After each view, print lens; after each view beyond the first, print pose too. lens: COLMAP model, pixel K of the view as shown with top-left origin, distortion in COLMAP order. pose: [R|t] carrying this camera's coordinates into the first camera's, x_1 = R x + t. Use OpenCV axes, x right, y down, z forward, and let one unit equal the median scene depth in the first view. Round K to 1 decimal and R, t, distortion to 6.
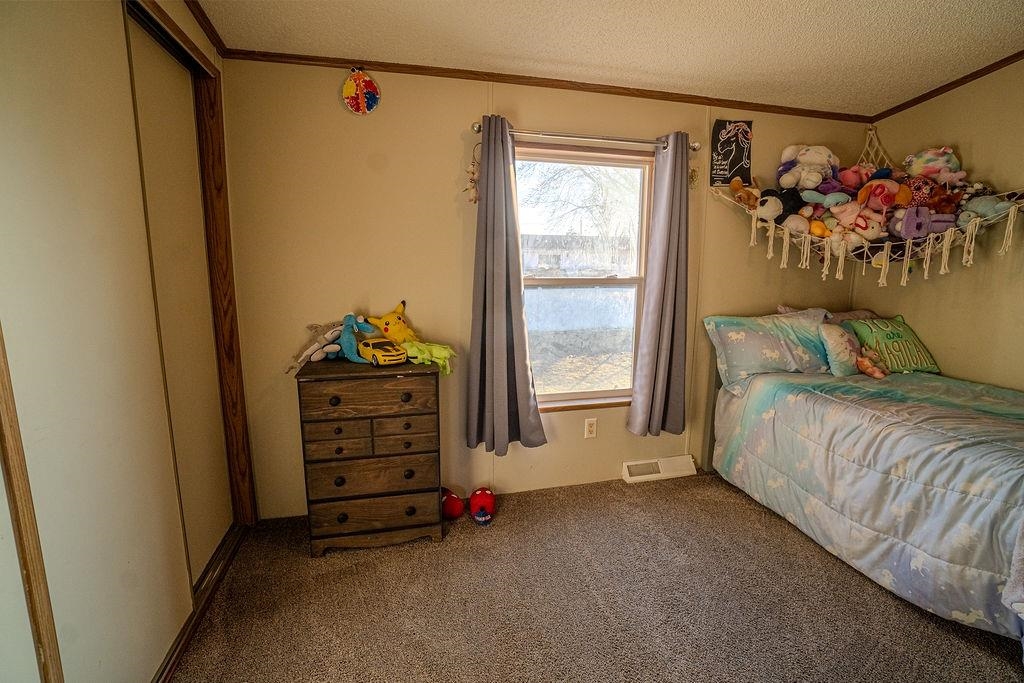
lens RADIAL K [[450.2, 0, 502.1], [0, 450.2, 333.7], [0, 0, 1]] dist [-0.064980, 0.023131]
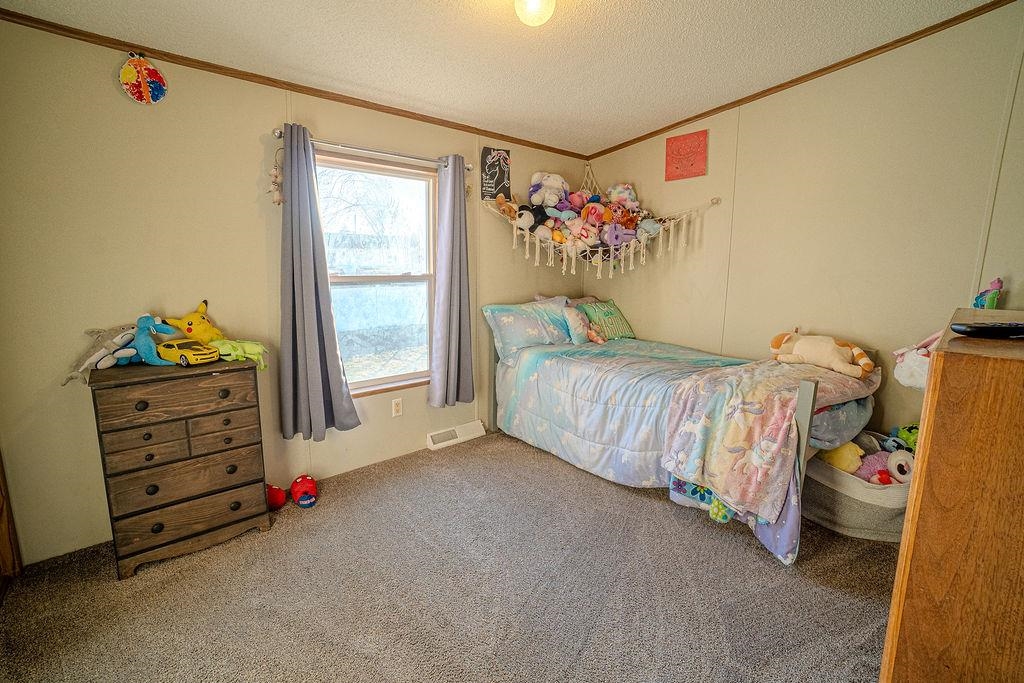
lens RADIAL K [[450.2, 0, 502.1], [0, 450.2, 333.7], [0, 0, 1]] dist [-0.064980, 0.023131]
pose [[0.885310, -0.064373, 0.460523, -0.094058], [0.062920, 0.997847, 0.018525, 0.024133], [-0.460724, 0.012576, 0.887454, -0.159707]]
